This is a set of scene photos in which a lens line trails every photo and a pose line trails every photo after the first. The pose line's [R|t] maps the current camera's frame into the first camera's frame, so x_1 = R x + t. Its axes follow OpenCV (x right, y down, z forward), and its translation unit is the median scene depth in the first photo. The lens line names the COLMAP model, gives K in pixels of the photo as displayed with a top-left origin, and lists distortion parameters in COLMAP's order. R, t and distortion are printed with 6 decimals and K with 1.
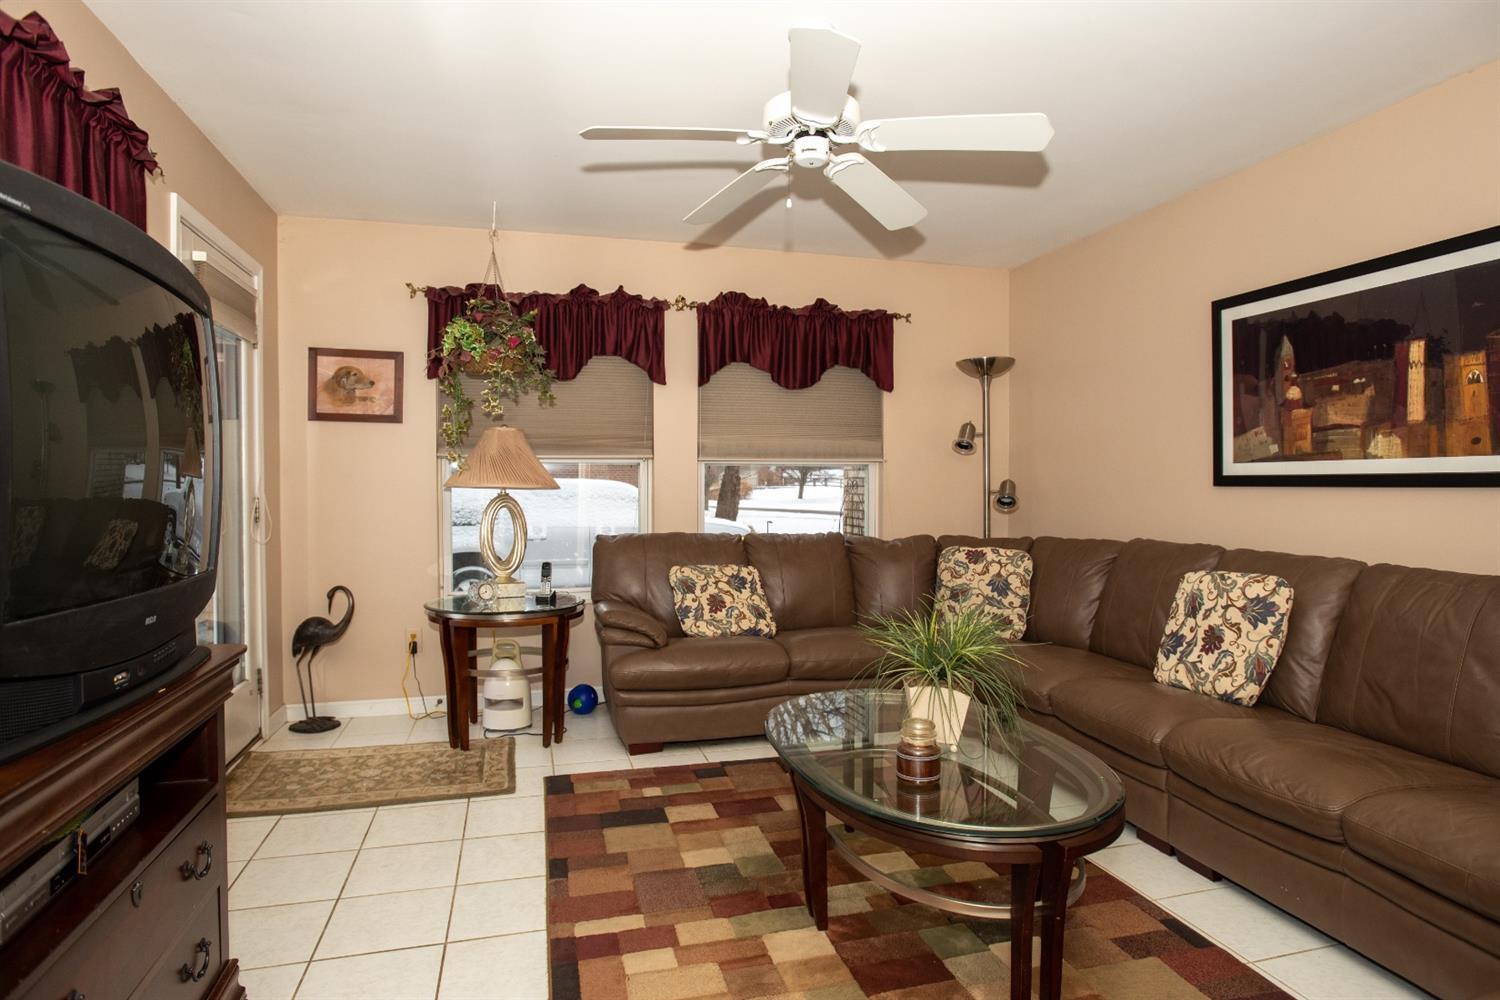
lens RADIAL K [[868.4, 0, 753.7], [0, 868.4, 496.0], [0, 0, 1]] dist [-0.042075, 0.030396]
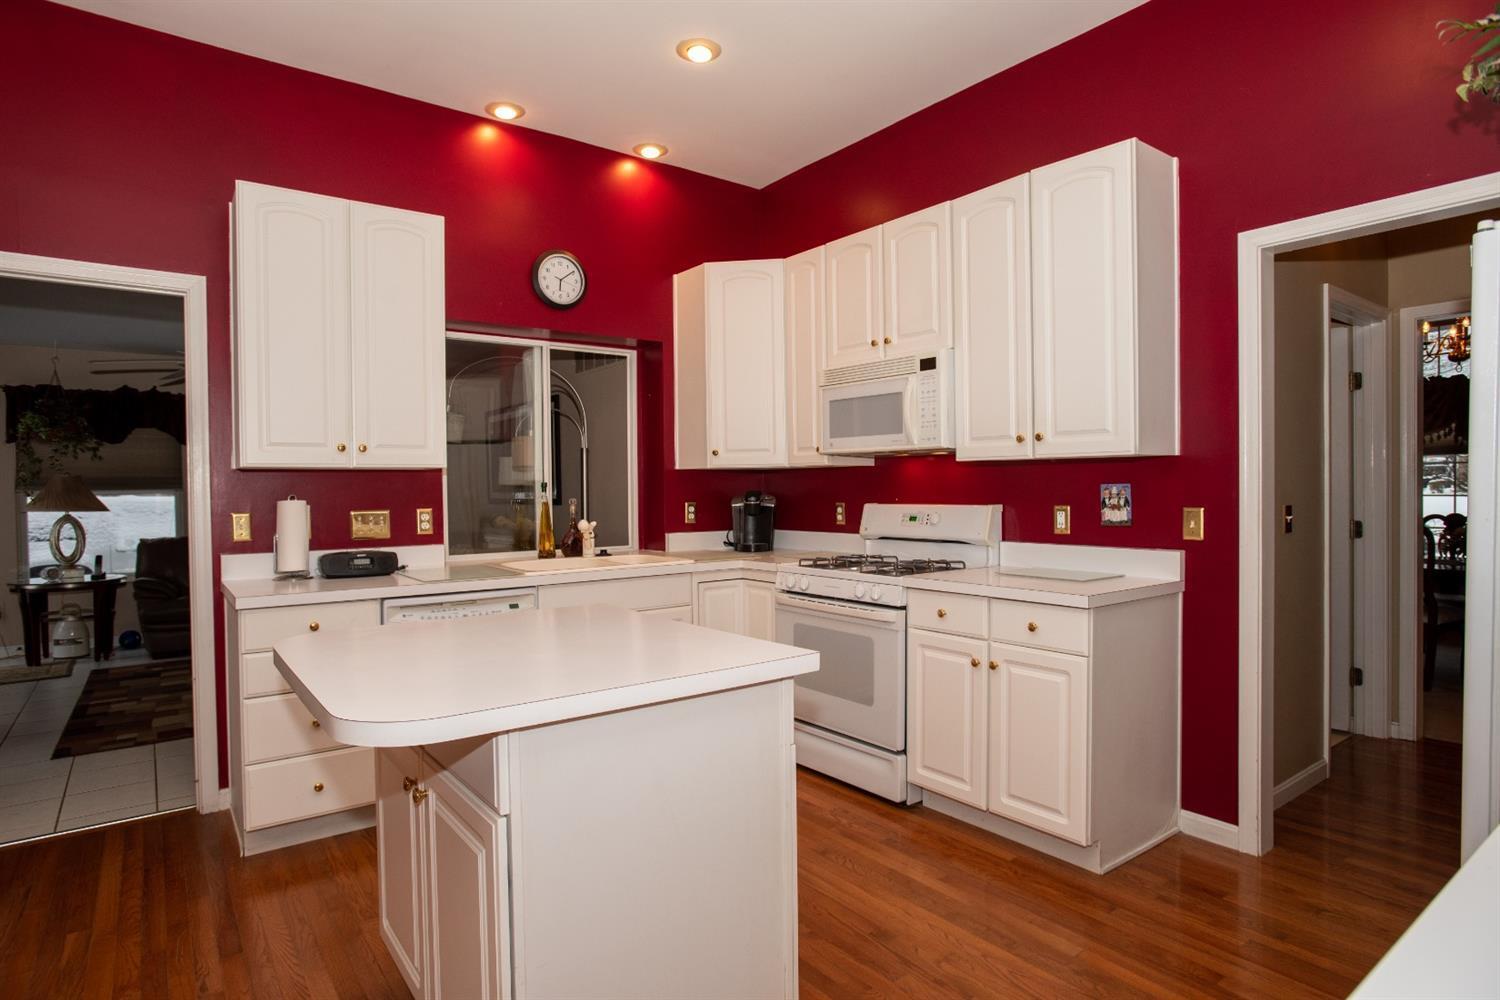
lens RADIAL K [[819.0, 0, 748.1], [0, 819.0, 505.2], [0, 0, 1]] dist [-0.006188, -0.001395]
pose [[0.928856, -0.013835, 0.370182, 0.335231], [0.014422, 0.999895, 0.001182, -0.003559], [-0.370159, 0.004241, 0.928959, -0.900523]]
